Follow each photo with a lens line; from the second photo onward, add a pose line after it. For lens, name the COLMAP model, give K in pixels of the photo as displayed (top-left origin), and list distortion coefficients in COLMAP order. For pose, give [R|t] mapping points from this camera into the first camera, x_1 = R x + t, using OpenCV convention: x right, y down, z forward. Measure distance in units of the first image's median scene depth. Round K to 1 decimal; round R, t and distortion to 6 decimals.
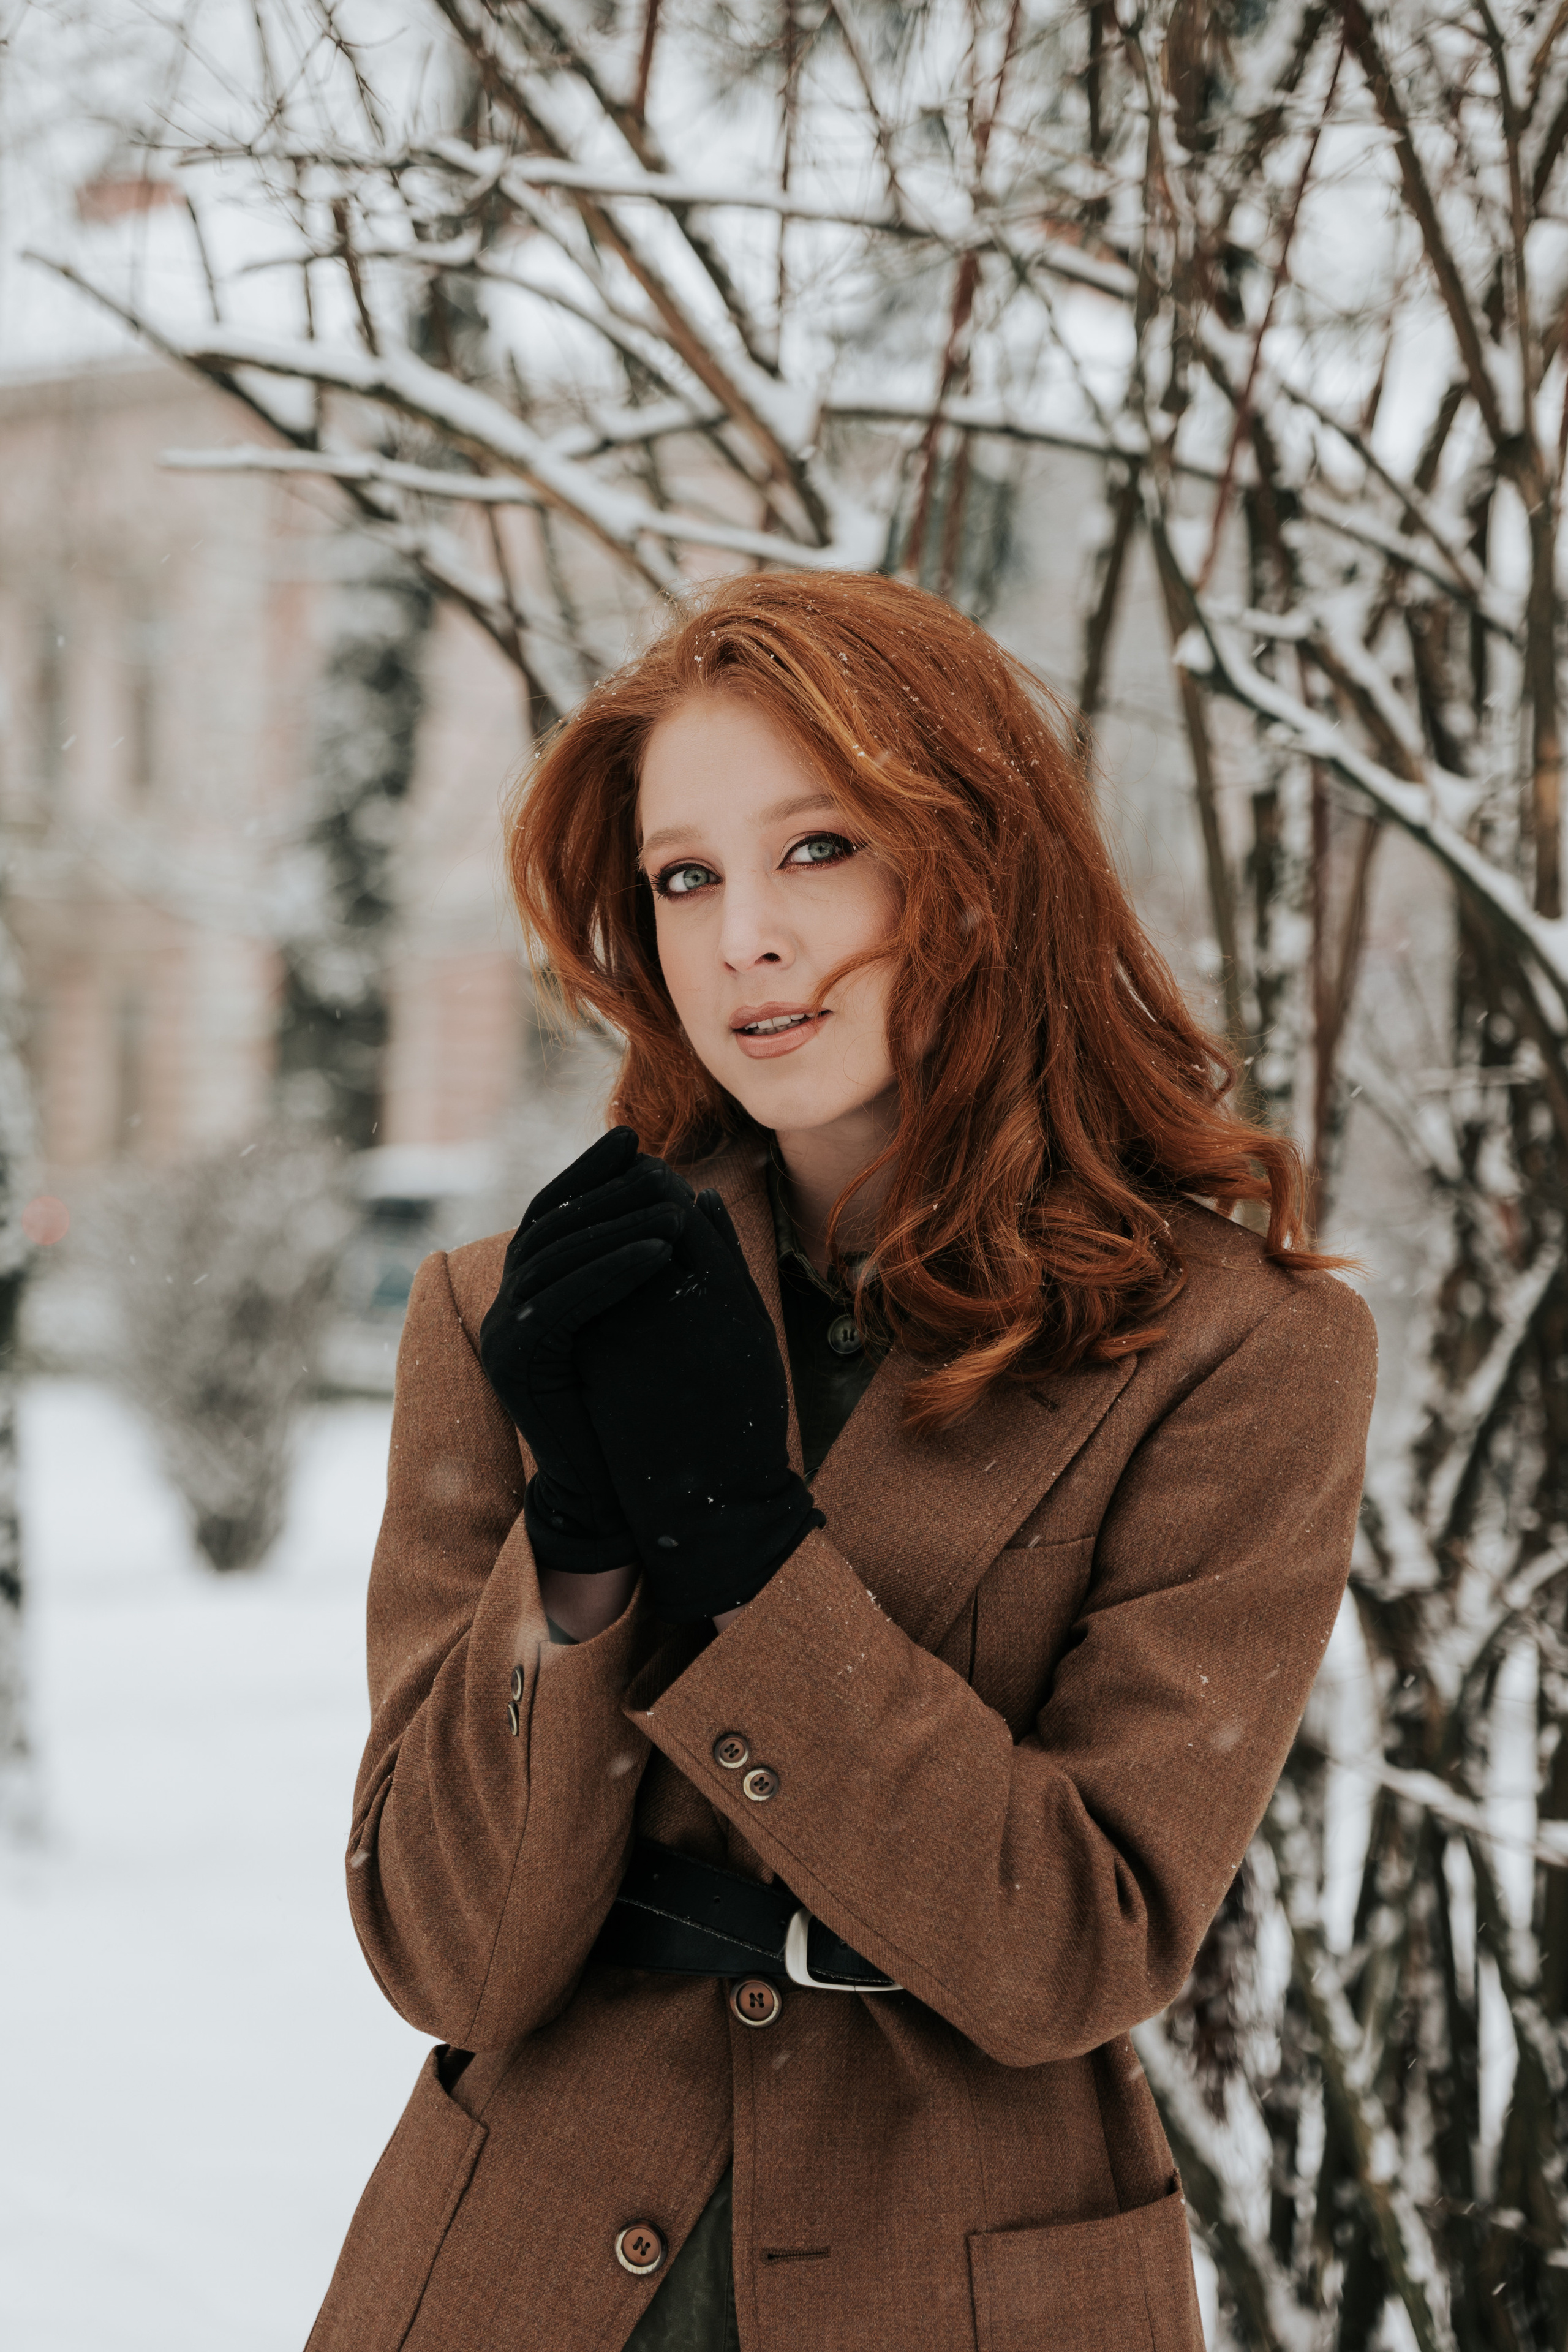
lens RADIAL K [[6815.5, 0, 779.6], [0, 6815.5, 1195.2], [0, 0, 1]] dist [0.578484, 0.000000]
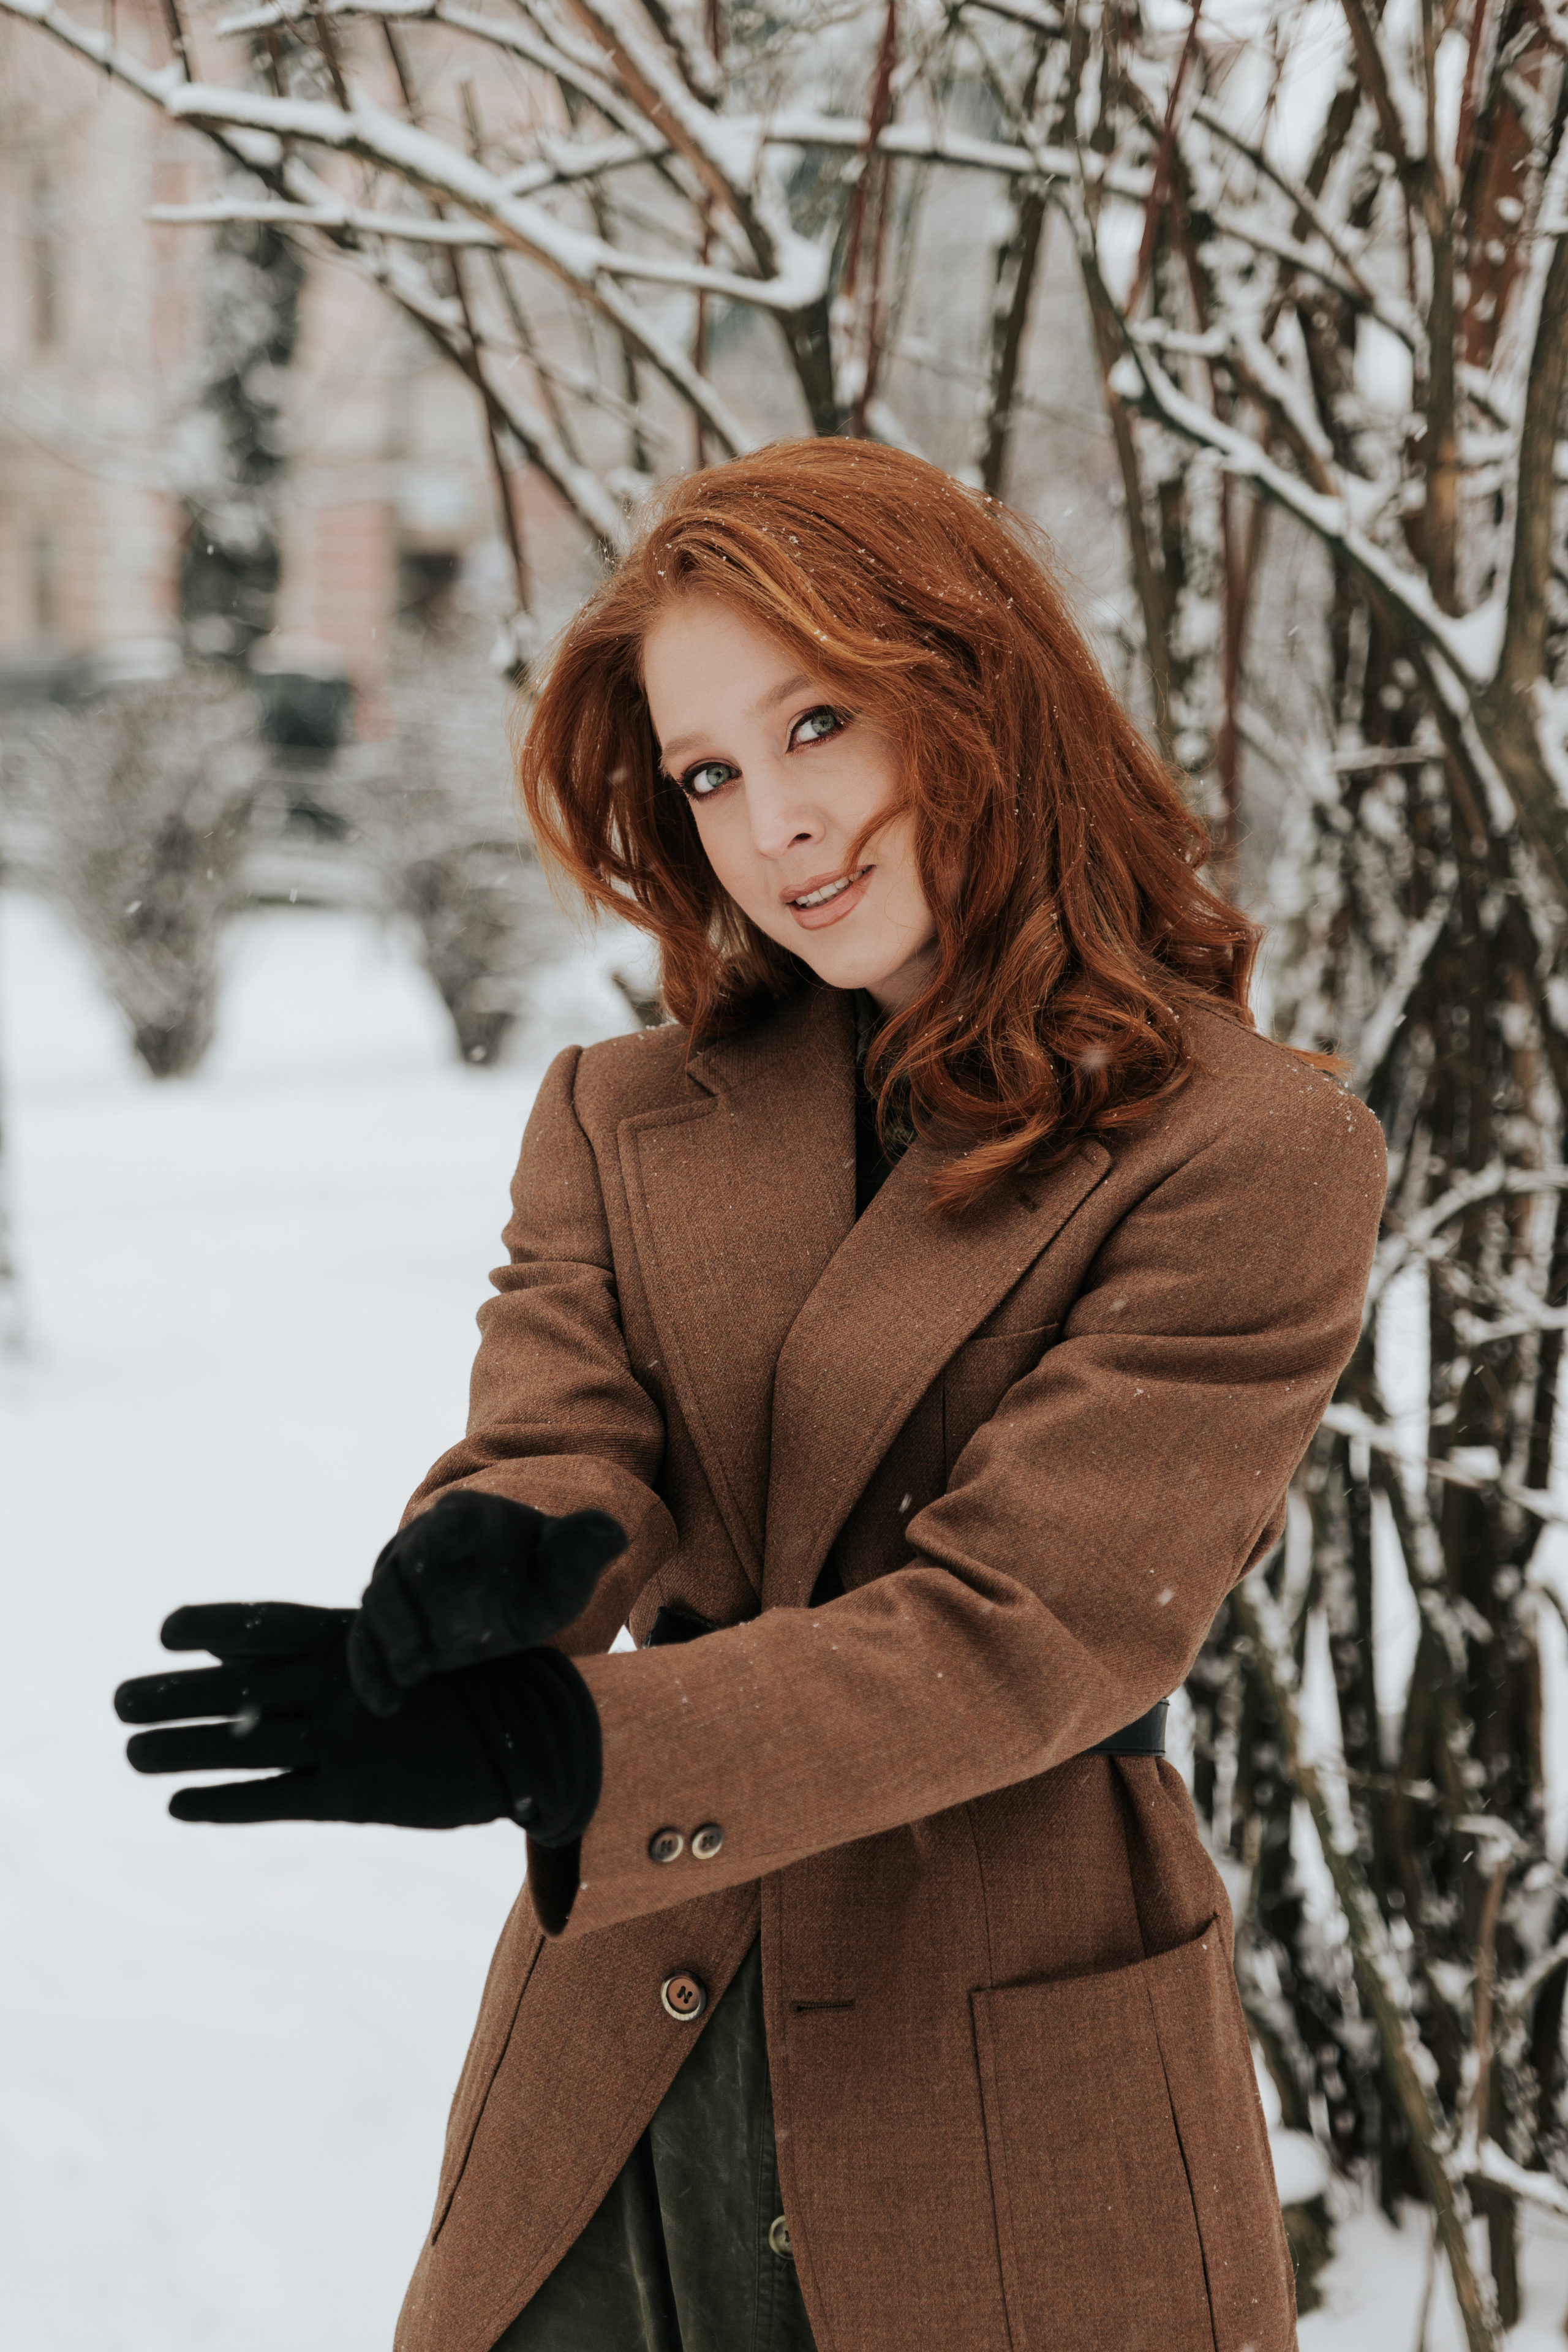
lens RADIAL K [[5957.4, 0, 781.4], [0, 5957.4, 1181.3], [0, 0, 1]] dist [0.471470, 0.000000]
pose [[0.999337, -0.026187, 0.025294, -0.017622], [0.023984, 0.996194, 0.083797, -0.030686], [-0.027392, -0.083135, 0.996162, 0.052798]]
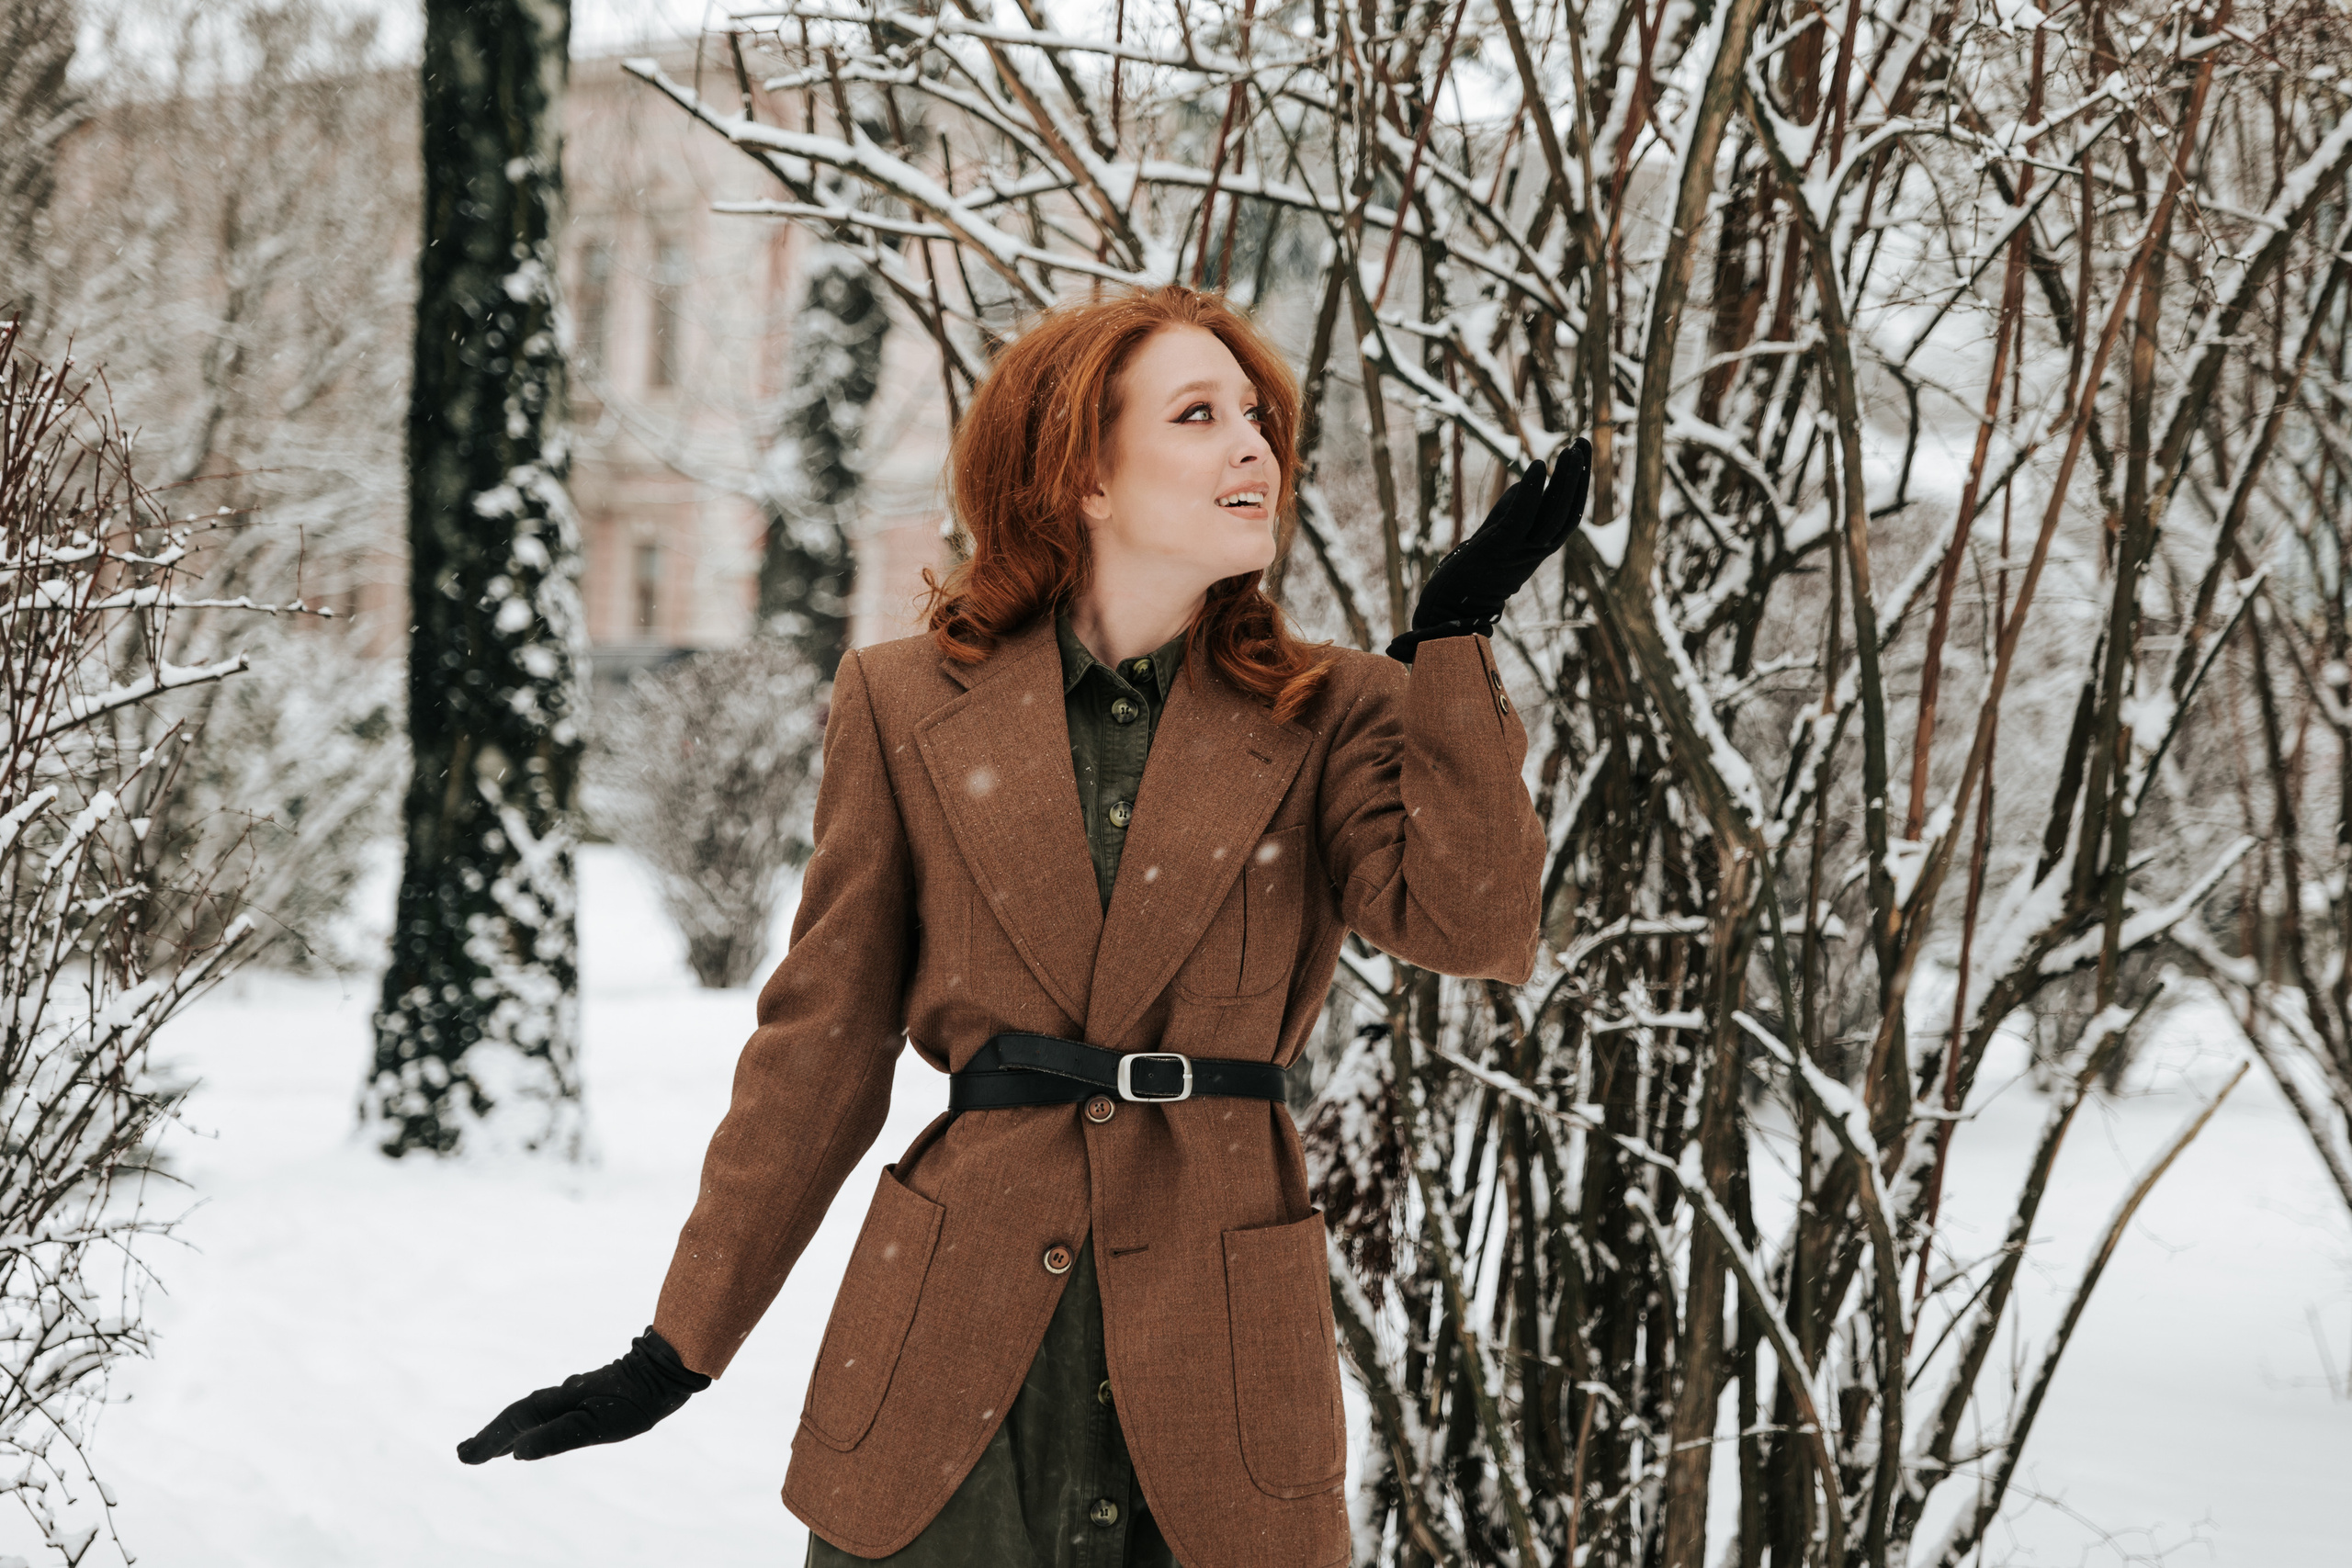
lens RADIAL K [[5467.0, 0, 1181.4], [0, 5467.0, 777.0], [0, 0, 1]] dist [0.115449, 0.000000]
pose [[0.999653, 0.026015, 0.004135, 0.013003], [-0.026059, 0.999602, 0.010823, 0.005619], [-0.003852, -0.010926, 0.999933, -0.217412]]
